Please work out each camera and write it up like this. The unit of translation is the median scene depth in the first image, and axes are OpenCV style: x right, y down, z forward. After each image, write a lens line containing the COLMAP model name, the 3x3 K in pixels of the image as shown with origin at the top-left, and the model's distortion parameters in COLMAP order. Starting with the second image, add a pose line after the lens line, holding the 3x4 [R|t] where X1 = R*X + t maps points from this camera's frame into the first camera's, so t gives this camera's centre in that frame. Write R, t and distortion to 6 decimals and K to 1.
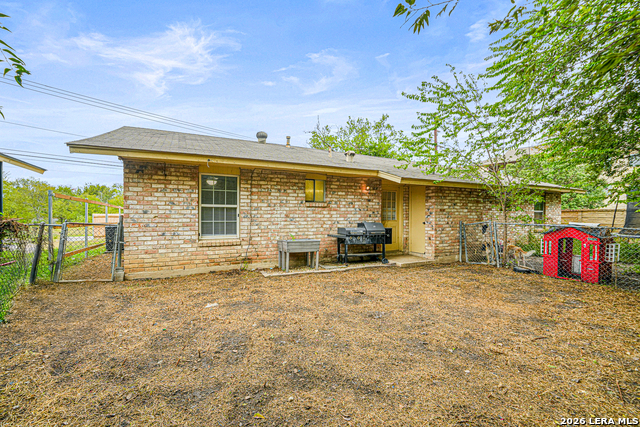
lens RADIAL K [[276.1, 0, 320.2], [0, 276.1, 215.0], [0, 0, 1]] dist [0.004442, 0.000031]
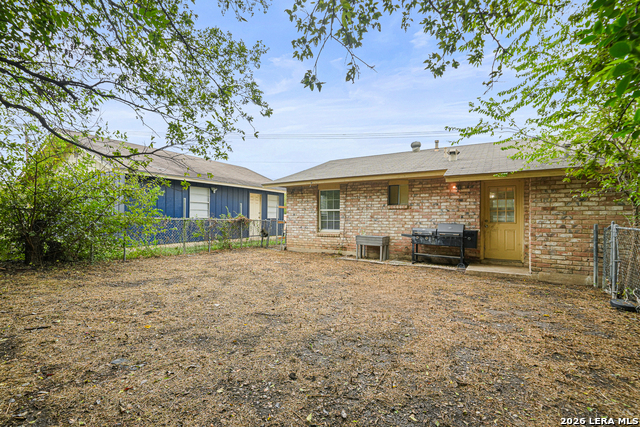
lens RADIAL K [[291.3, 0, 320.8], [0, 291.3, 214.0], [0, 0, 1]] dist [0.000638, 0.000055]
pose [[0.534685, -0.011779, -0.844969, 0.836504], [-0.003944, 0.999857, -0.016434, 0.012637], [0.845042, 0.012120, 0.534563, 0.091969]]
